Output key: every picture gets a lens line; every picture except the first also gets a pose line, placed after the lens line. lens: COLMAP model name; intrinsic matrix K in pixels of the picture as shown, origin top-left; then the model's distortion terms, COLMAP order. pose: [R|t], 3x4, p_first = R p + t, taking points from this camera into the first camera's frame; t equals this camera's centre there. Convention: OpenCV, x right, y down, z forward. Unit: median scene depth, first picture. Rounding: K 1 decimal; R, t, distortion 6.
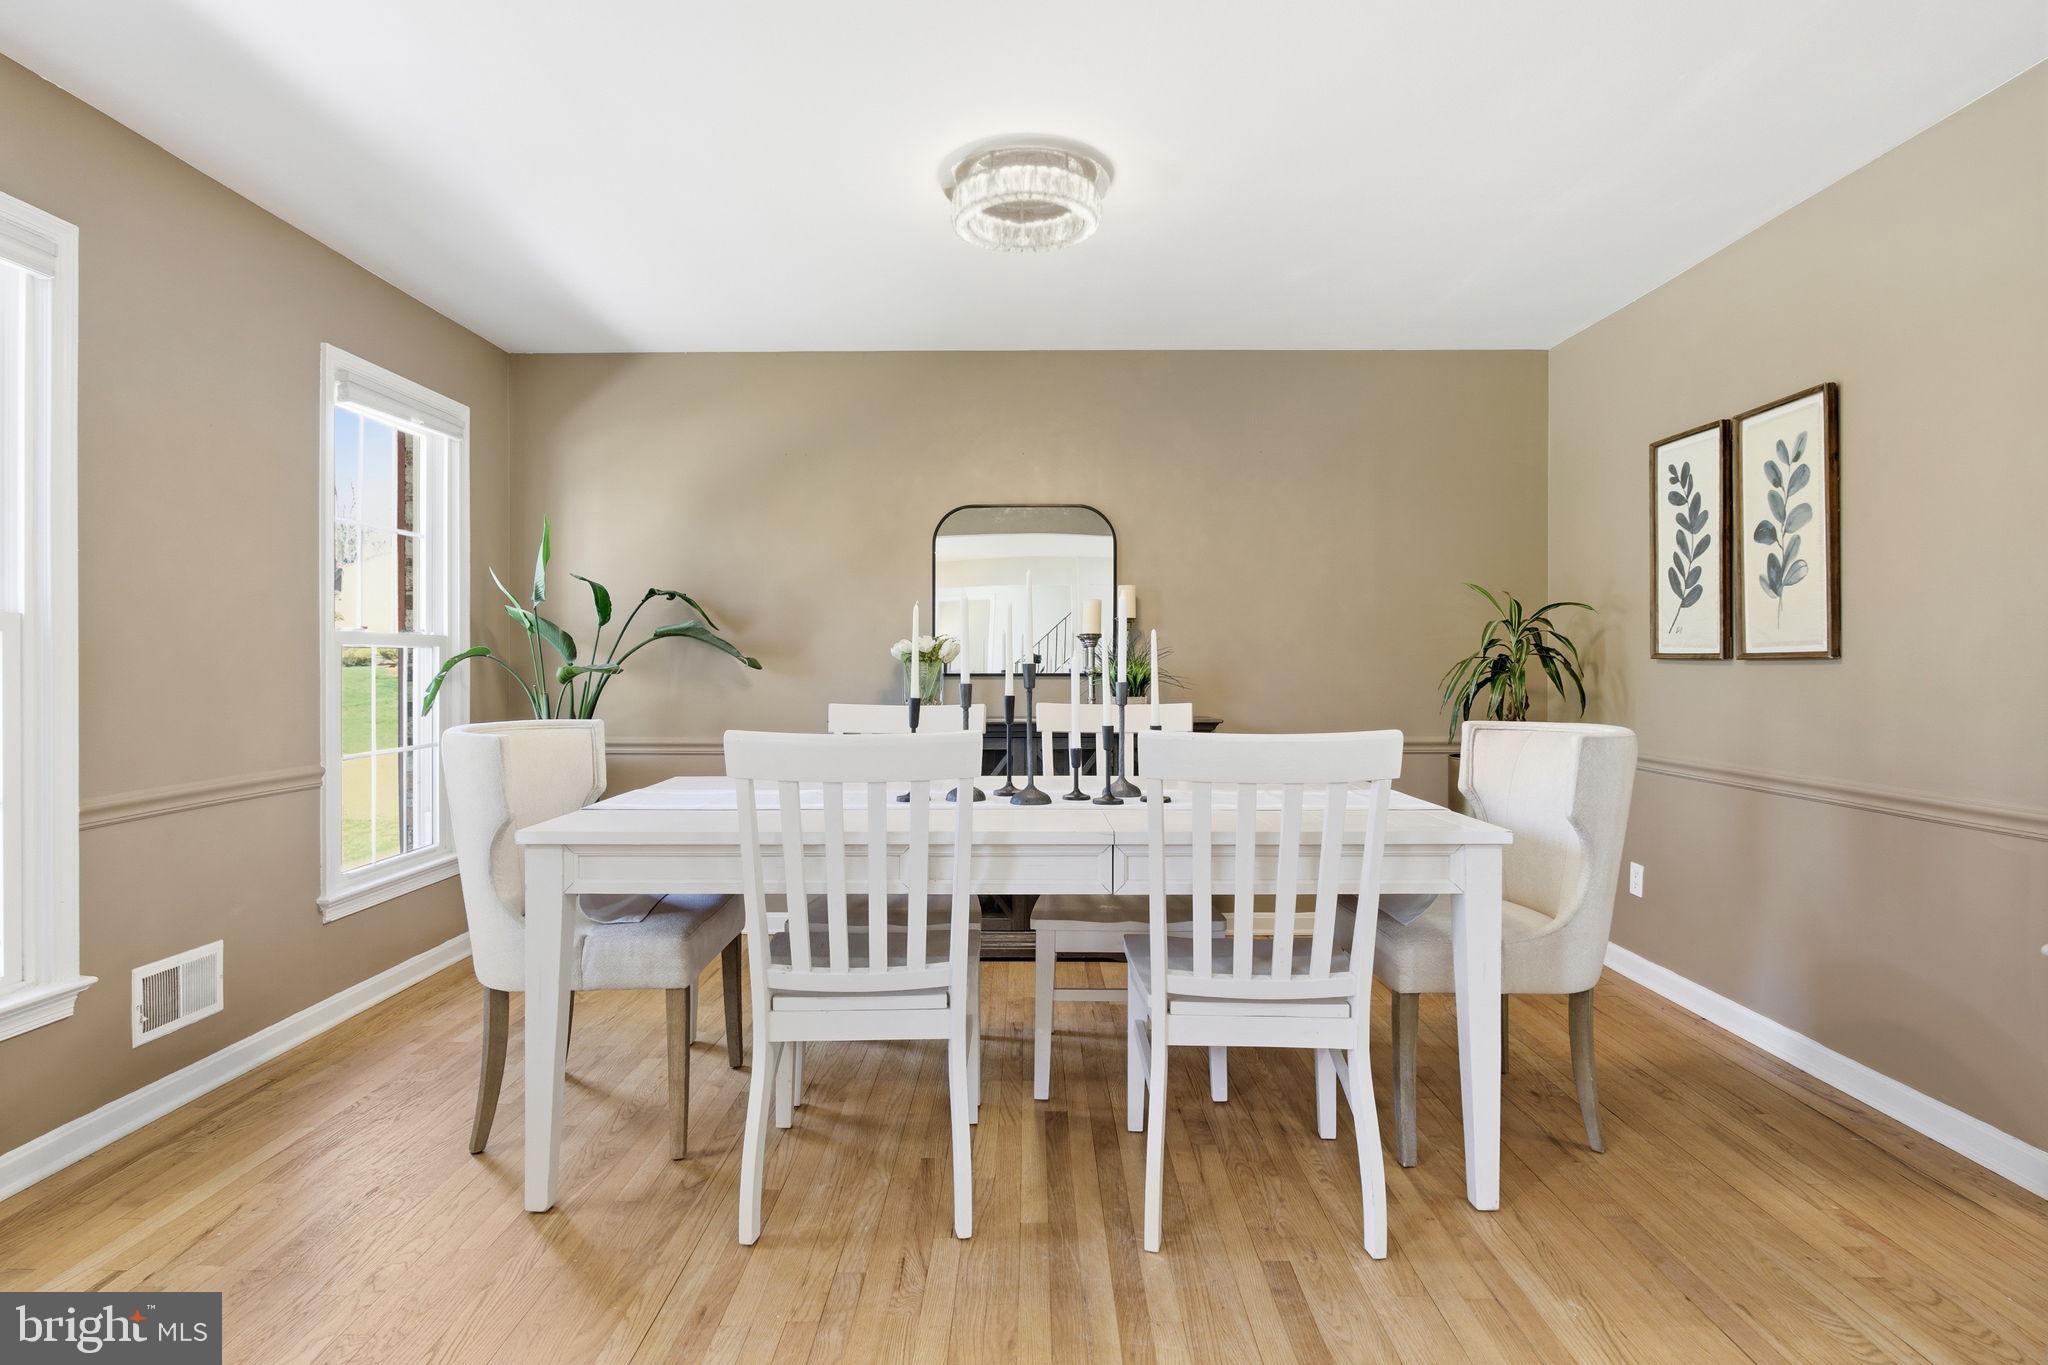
lens RADIAL K [[1040.4, 0, 1024.0], [0, 1040.4, 682.5], [0, 0, 1]] dist [0.000030, -0.000121]
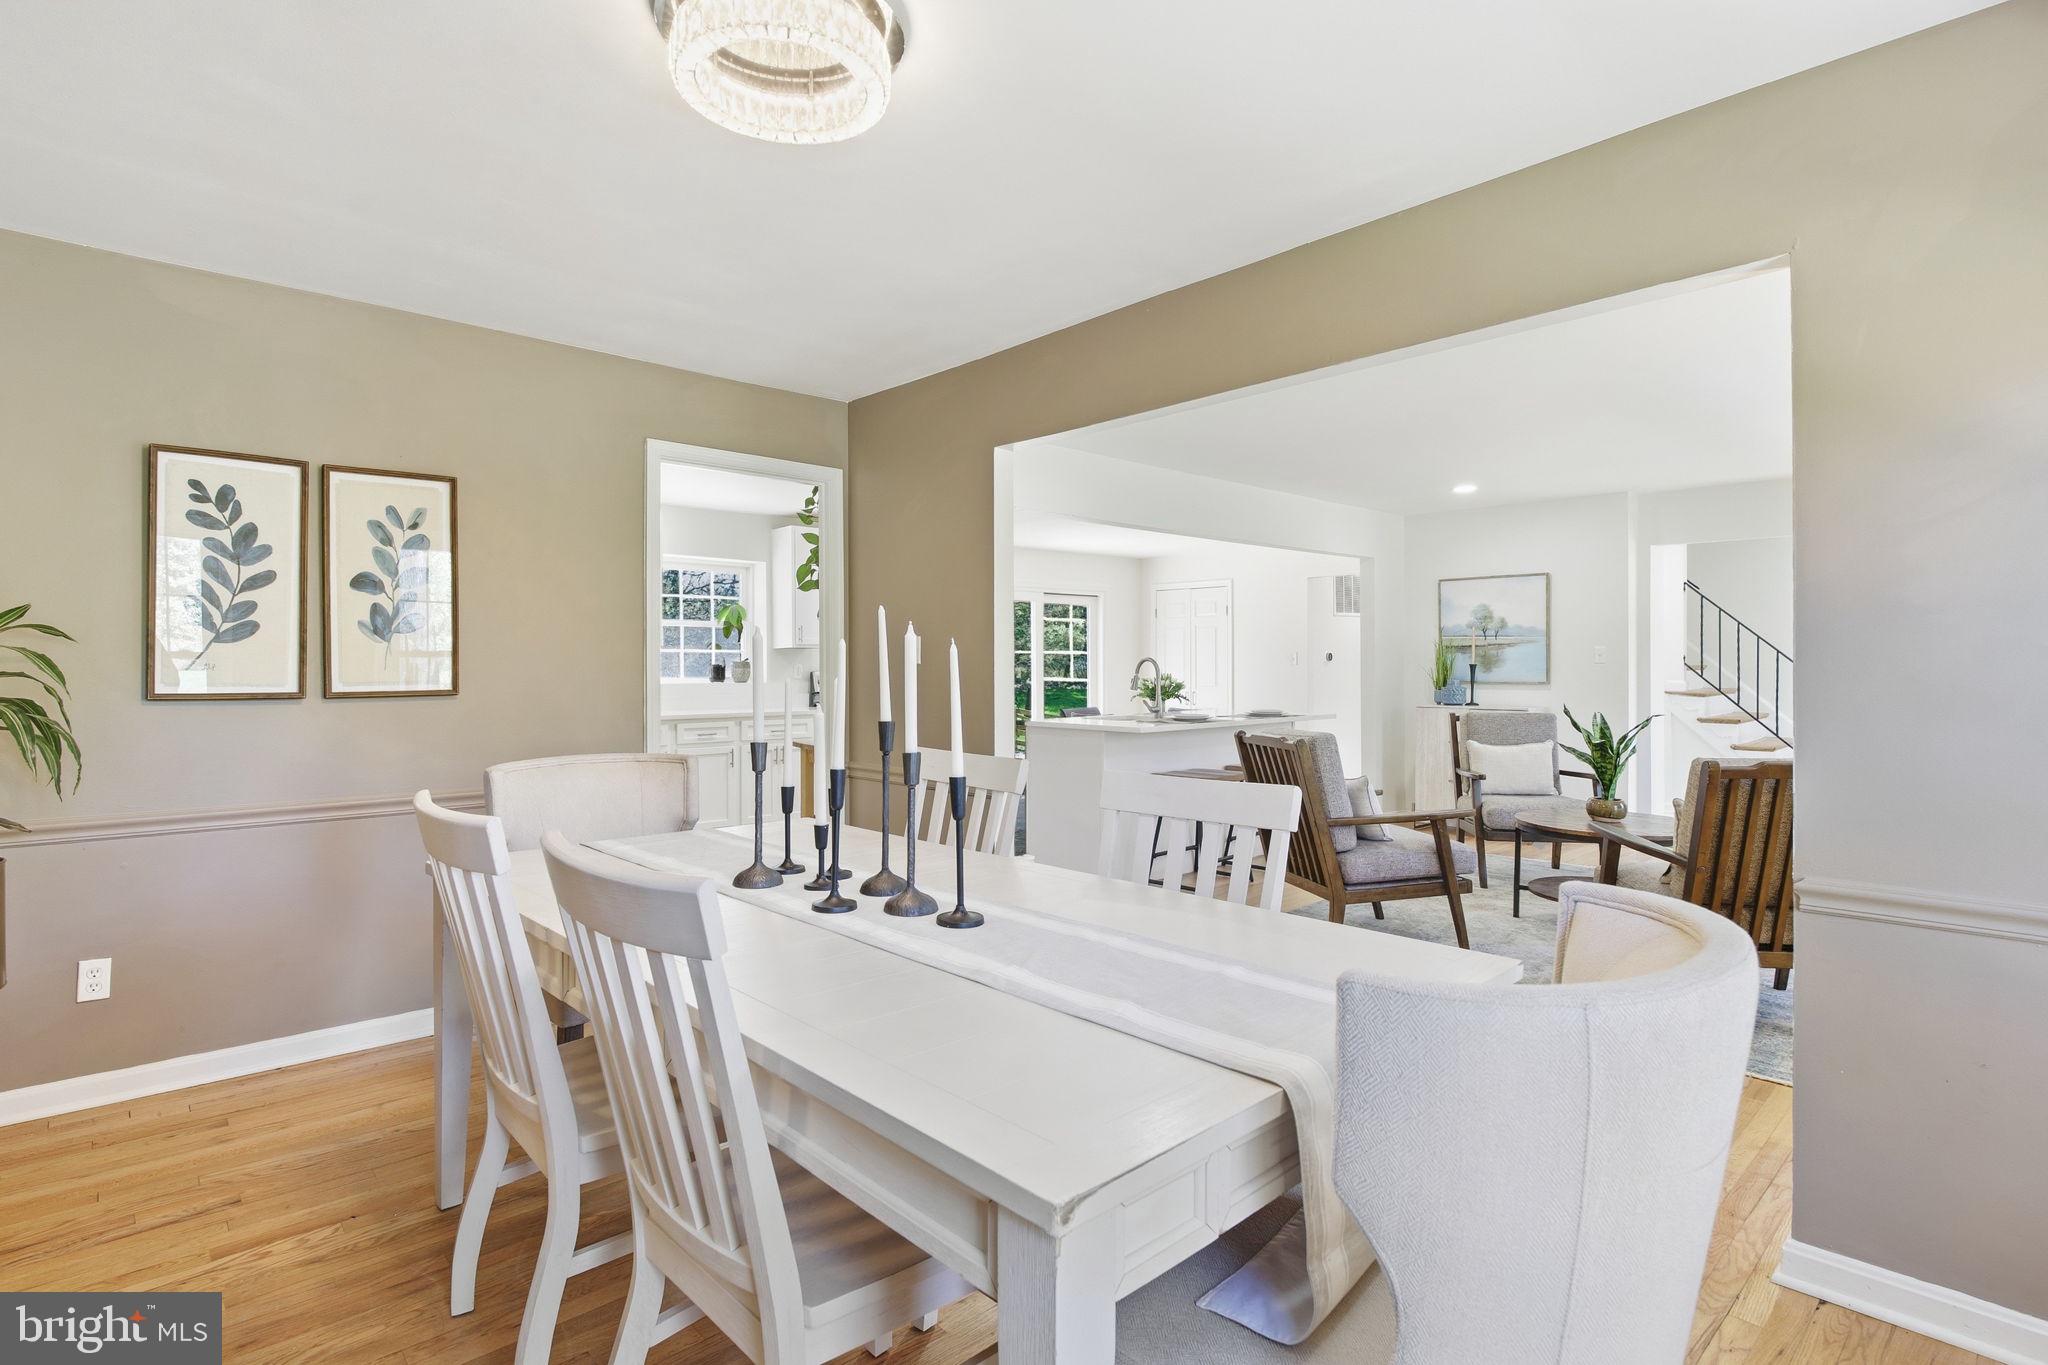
lens RADIAL K [[1040.4, 0, 1024.0], [0, 1040.4, 682.5], [0, 0, 1]] dist [0.000030, -0.000121]
pose [[-0.680753, -0.005817, 0.732490, -0.580666], [0.019249, 0.999481, 0.025826, -0.054500], [-0.732260, 0.031681, -0.680288, 1.263850]]
